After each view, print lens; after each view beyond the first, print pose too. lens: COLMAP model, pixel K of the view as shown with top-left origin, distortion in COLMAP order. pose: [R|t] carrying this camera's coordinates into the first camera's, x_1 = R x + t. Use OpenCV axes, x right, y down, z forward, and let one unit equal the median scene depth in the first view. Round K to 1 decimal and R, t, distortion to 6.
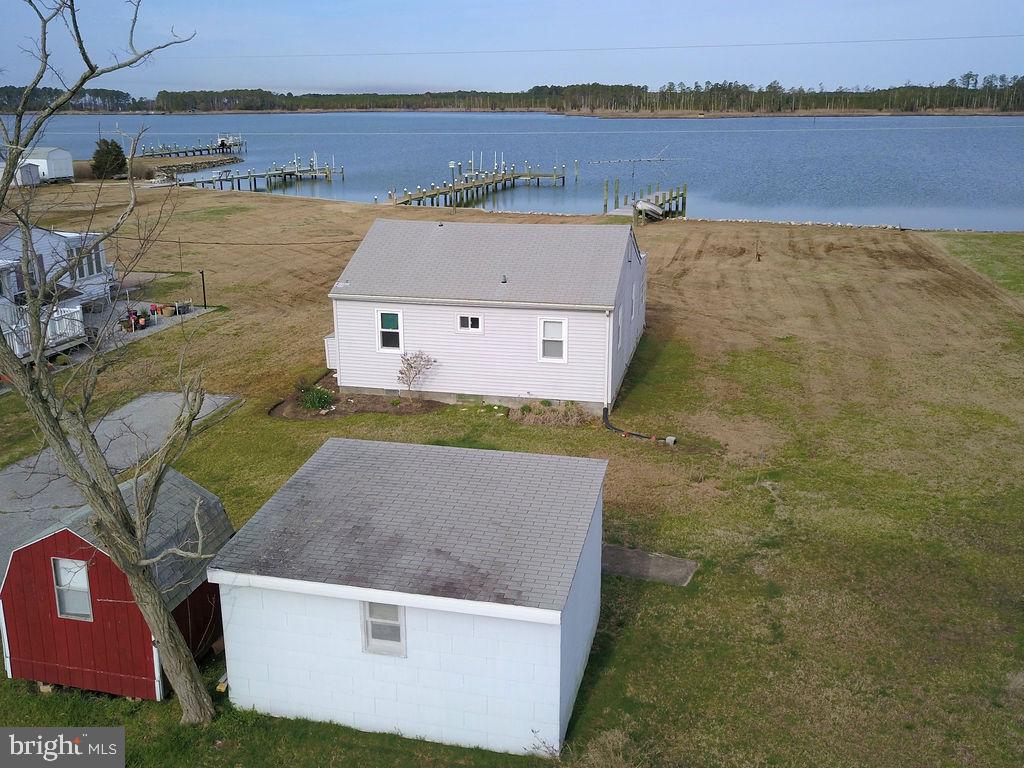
lens RADIAL K [[978.1, 0, 491.6], [0, 978.1, 347.4], [0, 0, 1]] dist [0.009069, -0.011334]
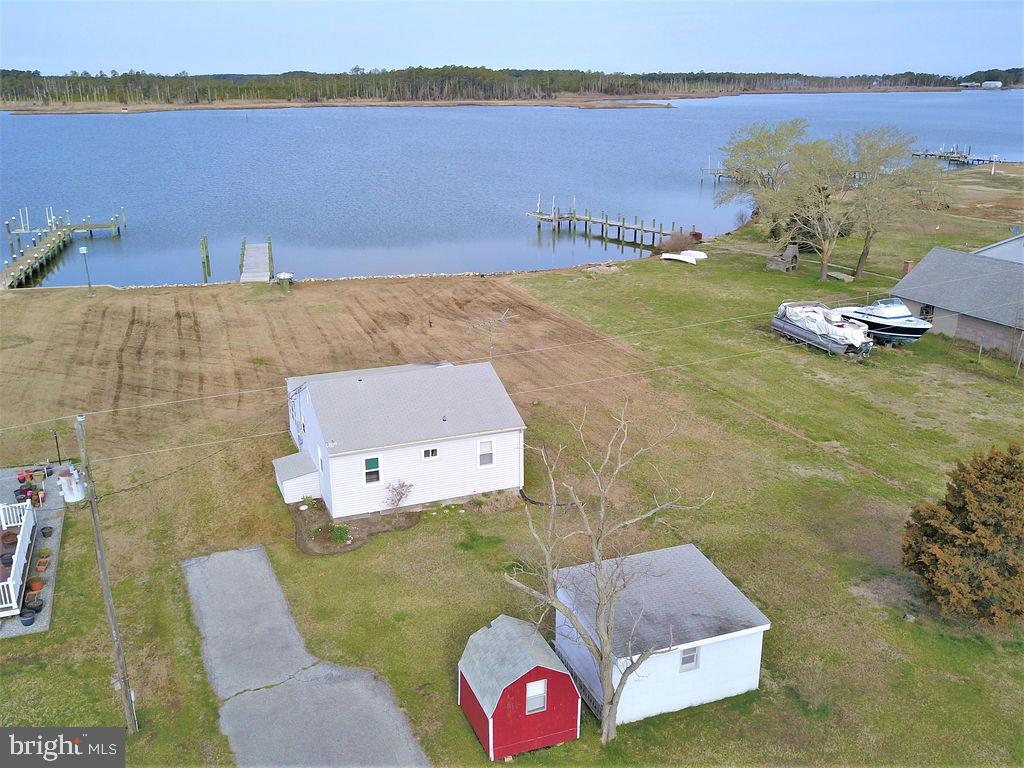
lens RADIAL K [[936.2, 0, 510.1], [0, 936.2, 376.8], [0, 0, 1]] dist [0.016877, -0.029973]
pose [[0.819691, -0.170047, 0.546983, -0.259378], [0.137471, 0.985411, 0.100336, -0.101794], [-0.556065, -0.007051, 0.831109, -0.080424]]
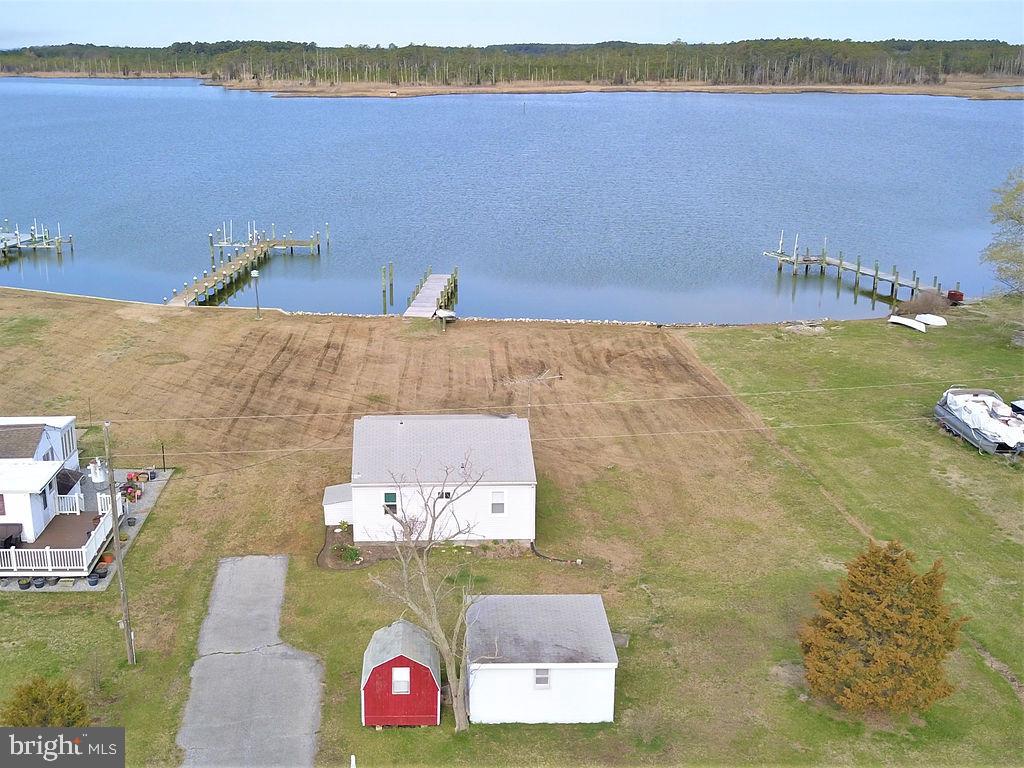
lens RADIAL K [[1207.9, 0, 456.2], [0, 1207.9, 400.8], [0, 0, 1]] dist [0.219943, -0.993110]
pose [[0.963813, -0.068637, 0.257591, -0.195613], [0.059880, 0.997334, 0.041698, -0.101893], [-0.259767, -0.024764, 0.965354, -0.348374]]
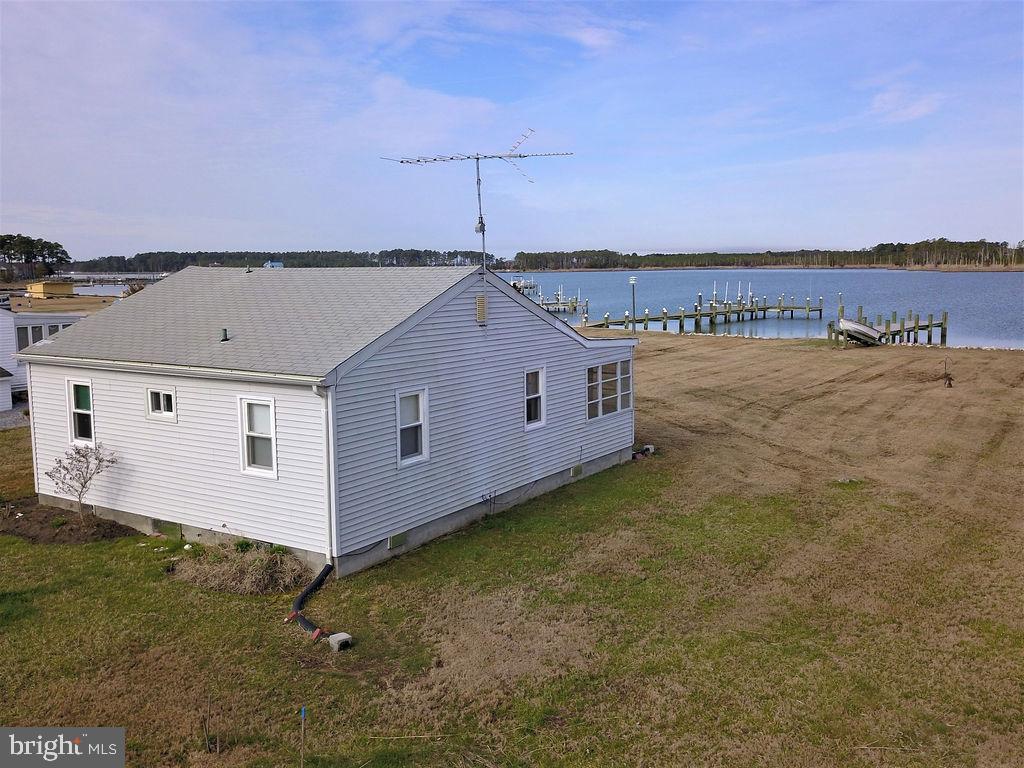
lens RADIAL K [[936.2, 0, 510.1], [0, 936.2, 376.8], [0, 0, 1]] dist [0.016877, -0.029973]
pose [[0.943948, 0.034901, -0.328243, 0.149773], [-0.075573, 0.990833, -0.111977, 0.003192], [0.321326, 0.130507, 0.937933, 0.202142]]
